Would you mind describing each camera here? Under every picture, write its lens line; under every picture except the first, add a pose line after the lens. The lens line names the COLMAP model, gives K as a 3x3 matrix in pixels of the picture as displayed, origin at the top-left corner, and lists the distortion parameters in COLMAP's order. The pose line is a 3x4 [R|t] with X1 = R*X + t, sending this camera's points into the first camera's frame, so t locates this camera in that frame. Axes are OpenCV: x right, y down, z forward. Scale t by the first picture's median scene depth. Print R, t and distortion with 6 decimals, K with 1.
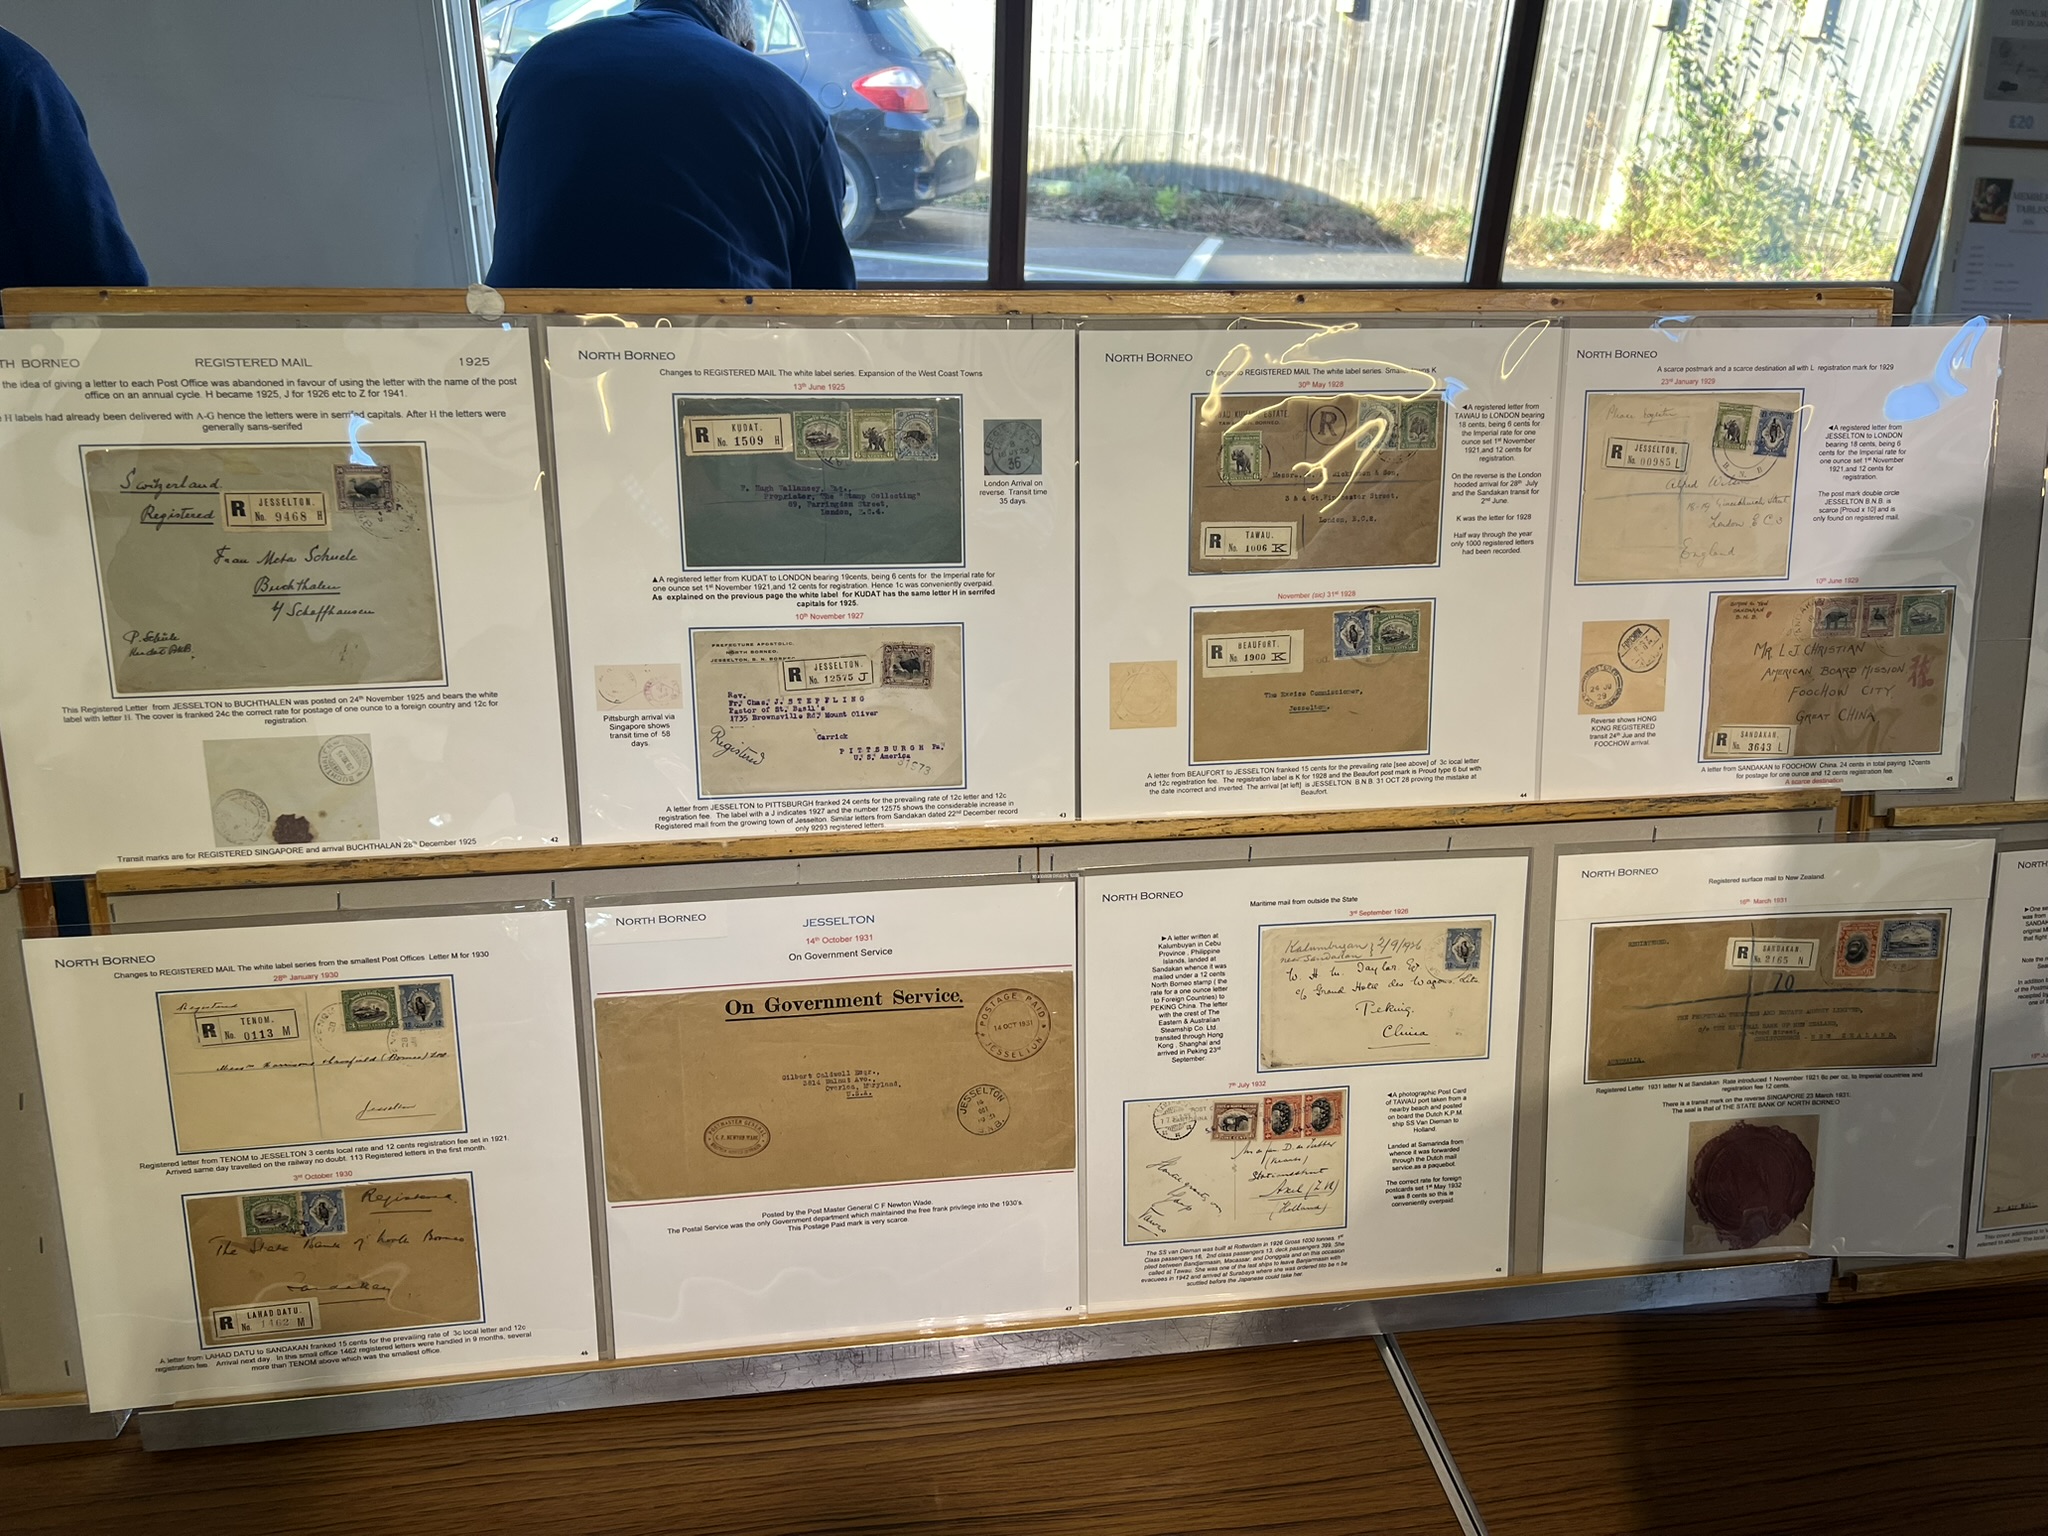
lens RADIAL K [[1635.6, 0, 1024.0], [0, 1635.6, 768.0], [0, 0, 1]] dist [0.045042, -0.076298]
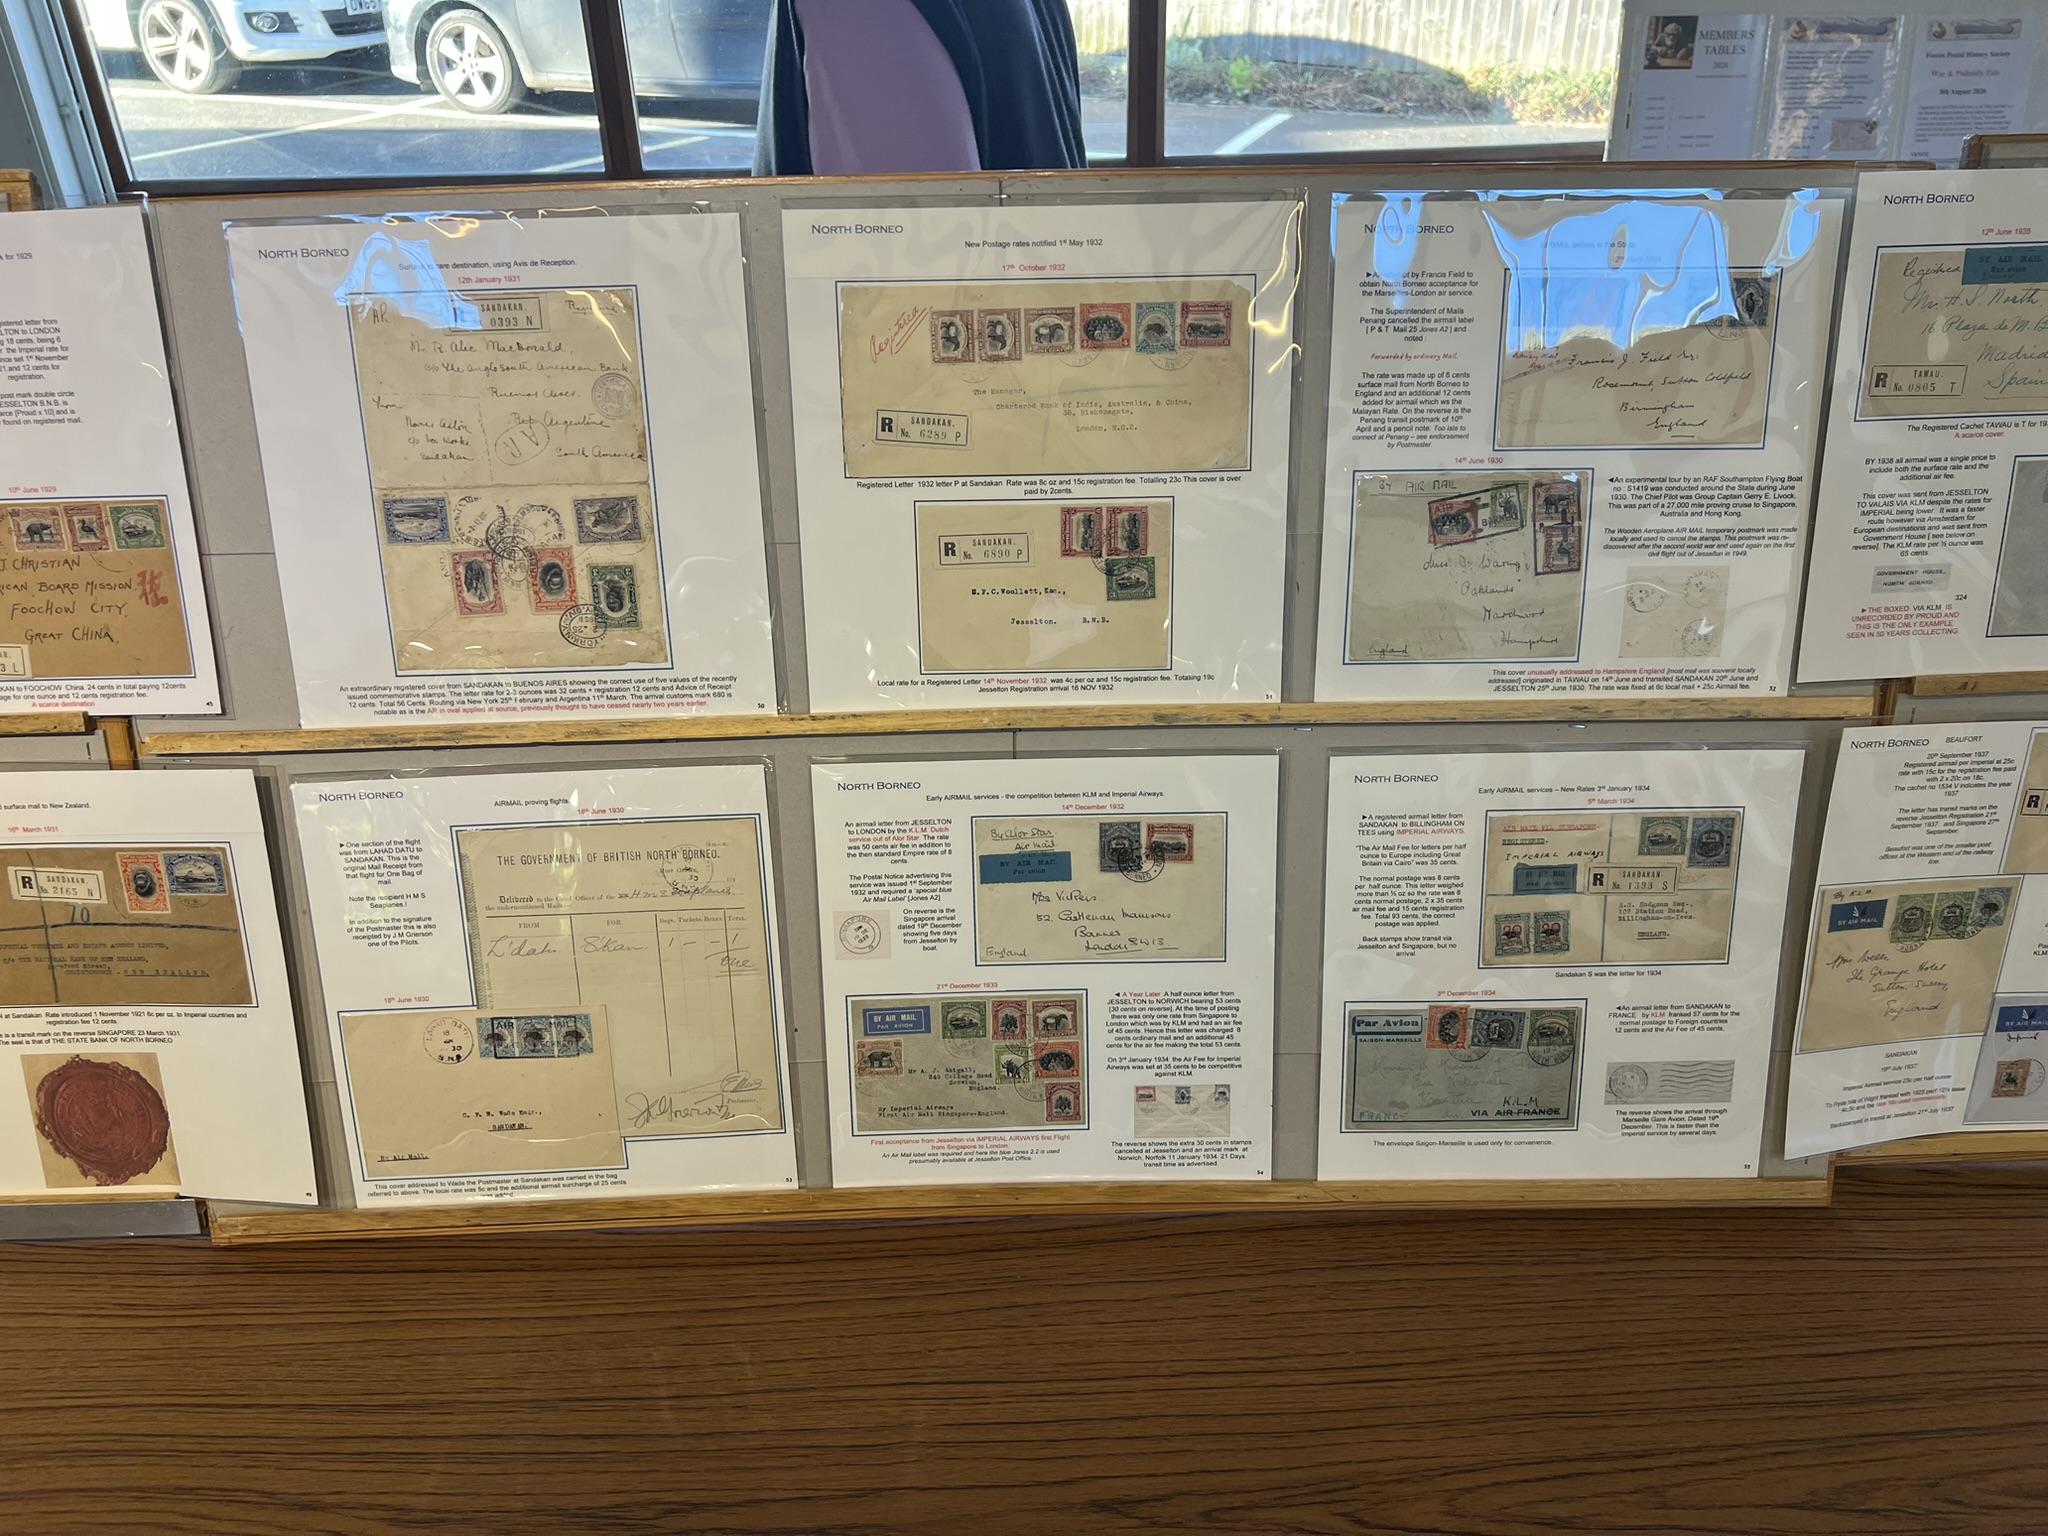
lens RADIAL K [[1551.2, 0, 1076.9], [0, 1551.2, 761.7], [0, 0, 1]] dist [0.193964, -0.231751]
pose [[0.990581, 0.023633, -0.134875, 0.586803], [-0.014022, 0.997323, 0.071769, -0.016737], [0.136210, -0.069202, 0.988260, 0.082767]]
